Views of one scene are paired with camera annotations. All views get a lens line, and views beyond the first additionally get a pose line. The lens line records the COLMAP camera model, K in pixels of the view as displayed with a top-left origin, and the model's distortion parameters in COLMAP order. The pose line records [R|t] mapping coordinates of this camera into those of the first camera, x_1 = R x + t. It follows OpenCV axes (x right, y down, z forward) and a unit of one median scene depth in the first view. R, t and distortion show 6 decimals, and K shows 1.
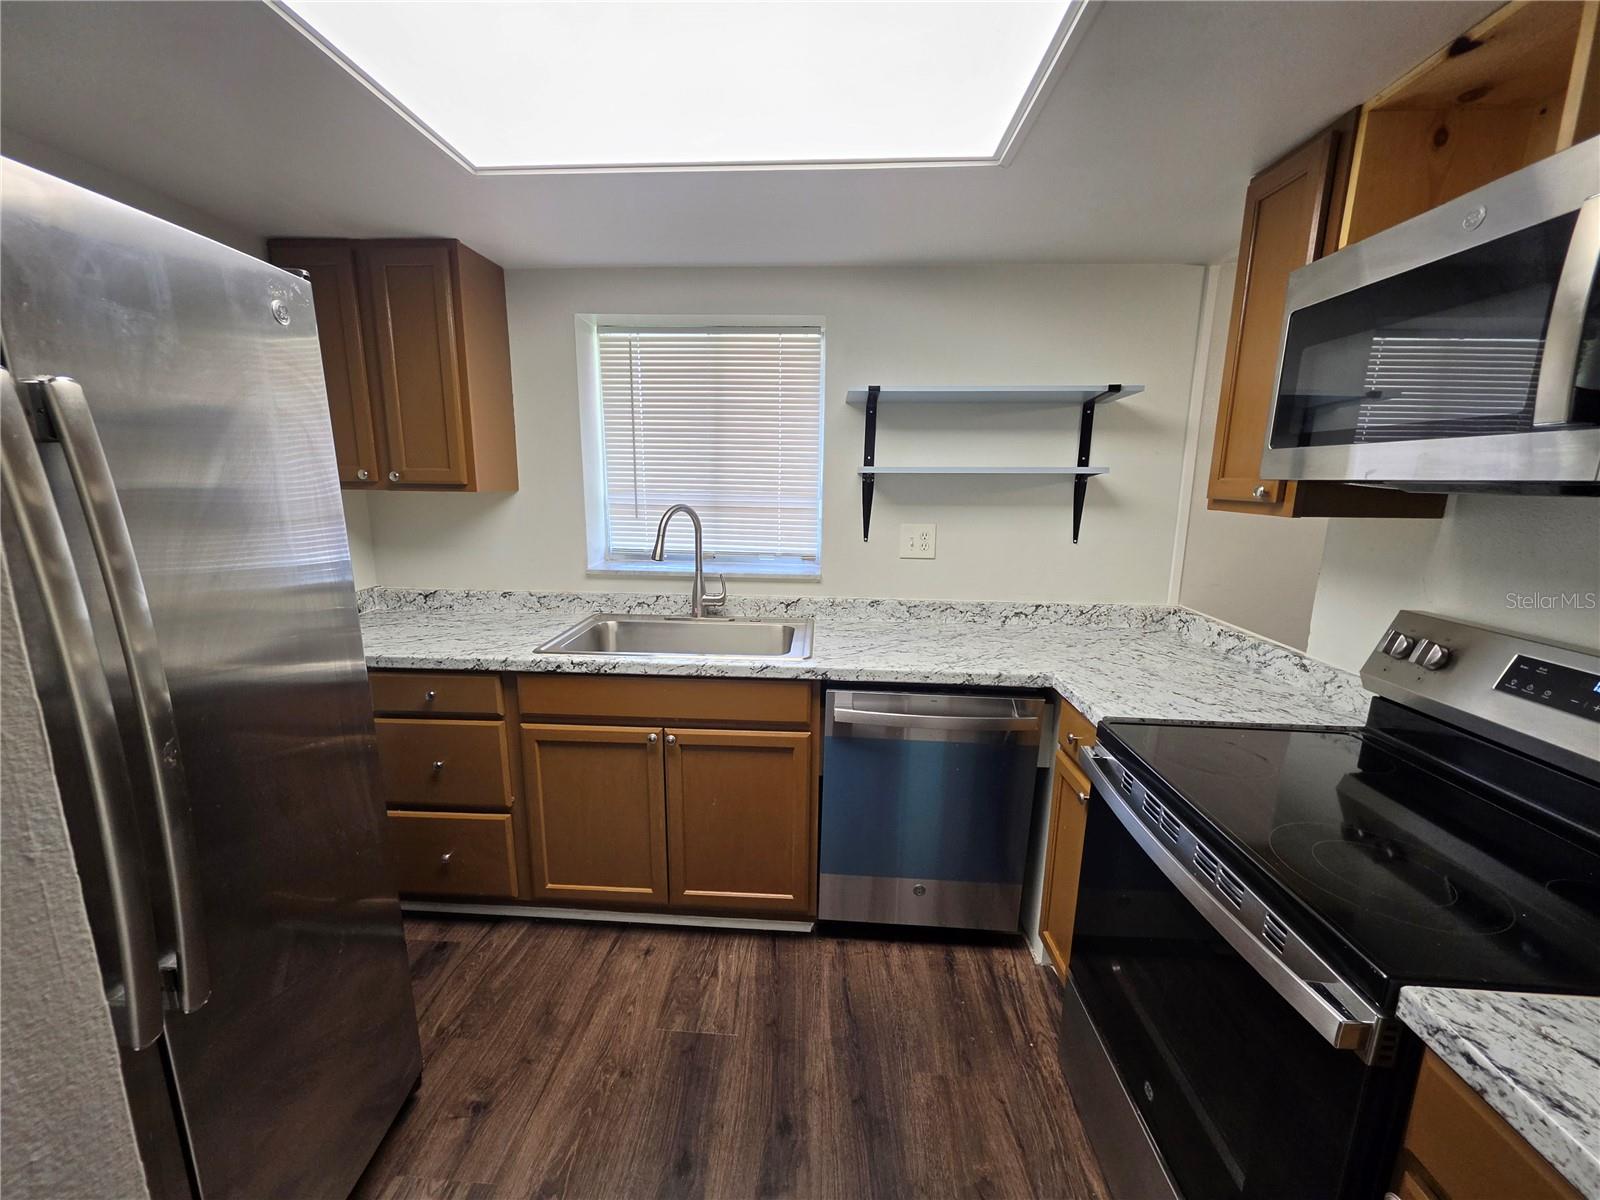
lens RADIAL K [[642.5, 0, 785.0], [0, 642.5, 597.9], [0, 0, 1]] dist [-0.001078, -0.000165]
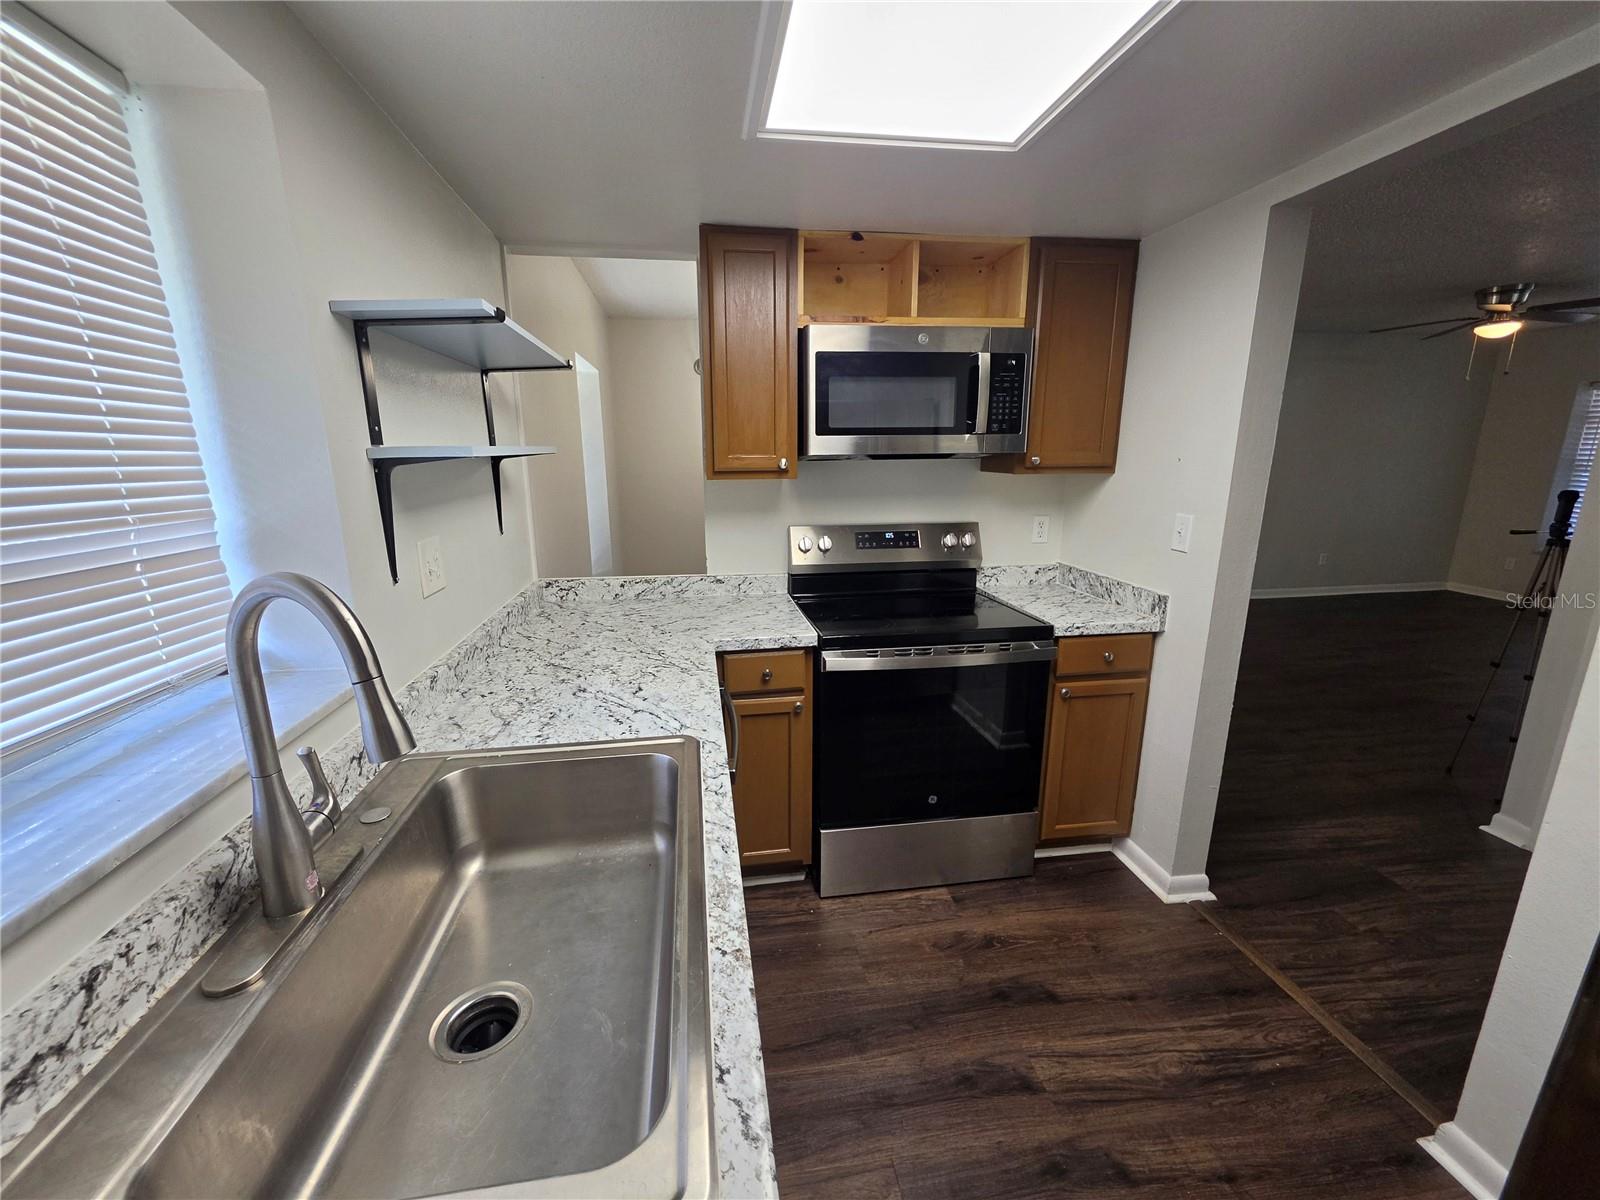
lens RADIAL K [[642.5, 0, 785.0], [0, 642.5, 597.9], [0, 0, 1]] dist [-0.001078, -0.000165]
pose [[-0.200795, -0.227906, 0.952754, -0.577269], [0.189822, 0.945078, 0.266075, -0.197633], [-0.961067, 0.234280, -0.146505, 0.951733]]
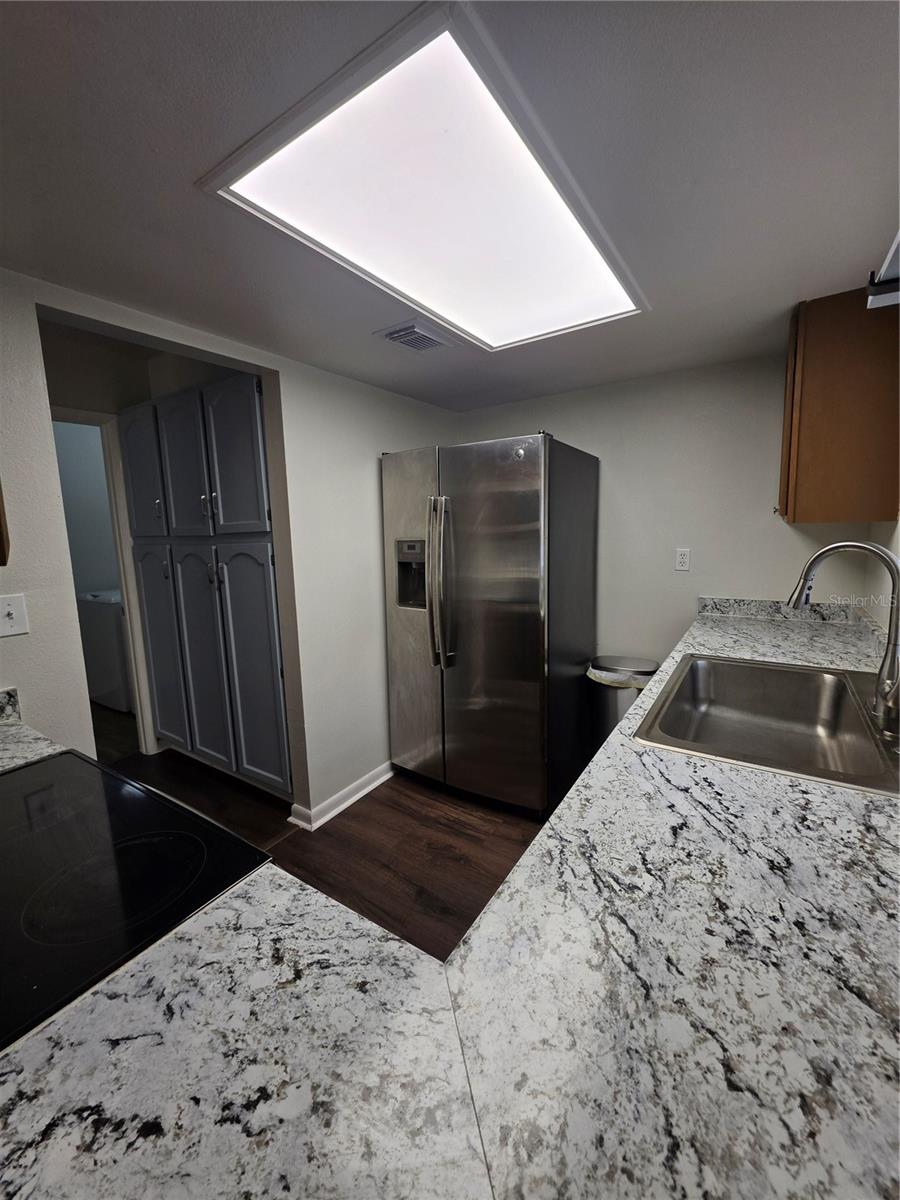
lens RADIAL K [[481.9, 0, 448.3], [0, 481.9, 589.4], [0, 0, 1]] dist [-0.001078, -0.000165]
pose [[-0.502385, 0.120127, -0.856259, 0.610381], [-0.135856, 0.967034, 0.215378, -0.170827], [0.853904, 0.224531, -0.469503, 1.016066]]
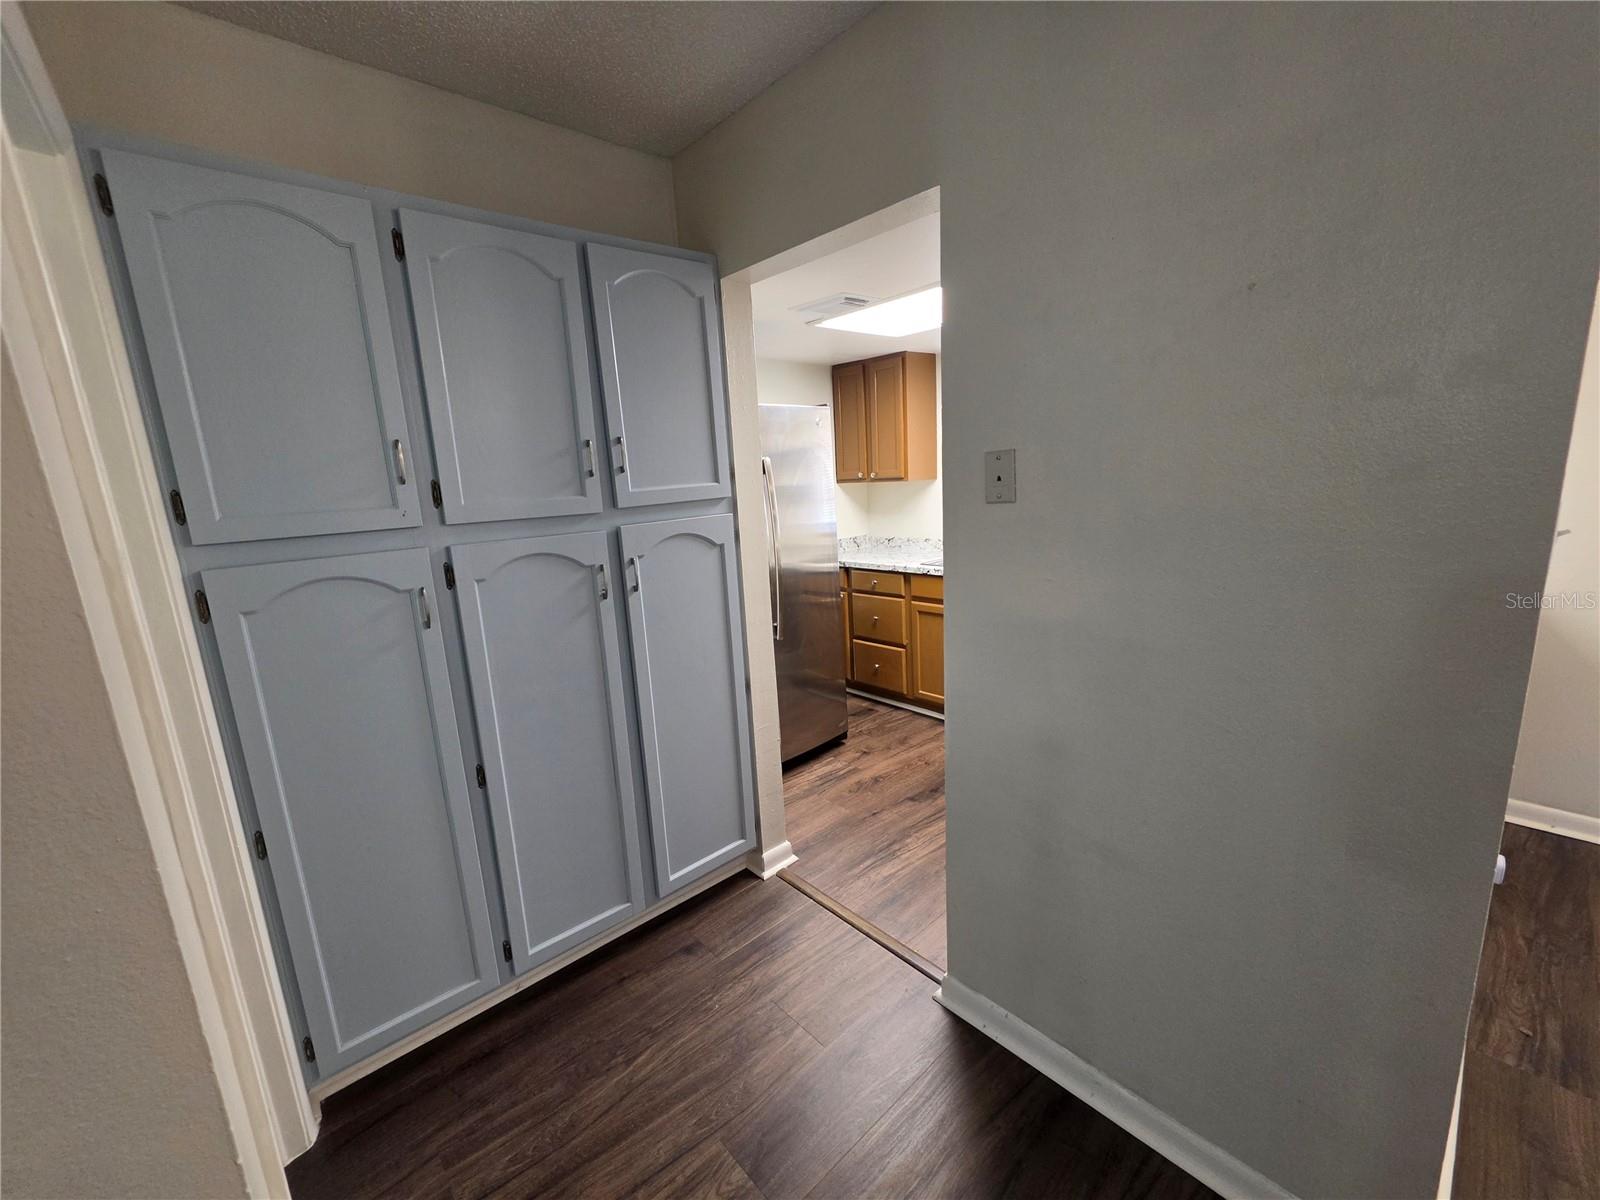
lens RADIAL K [[642.5, 0, 785.0], [0, 642.5, 597.9], [0, 0, 1]] dist [-0.001078, -0.000165]
pose [[0.710843, 0.087807, -0.697848, 0.677530], [-0.070810, 0.996070, 0.053202, 0.111196], [0.699777, 0.011597, 0.714267, -0.659413]]
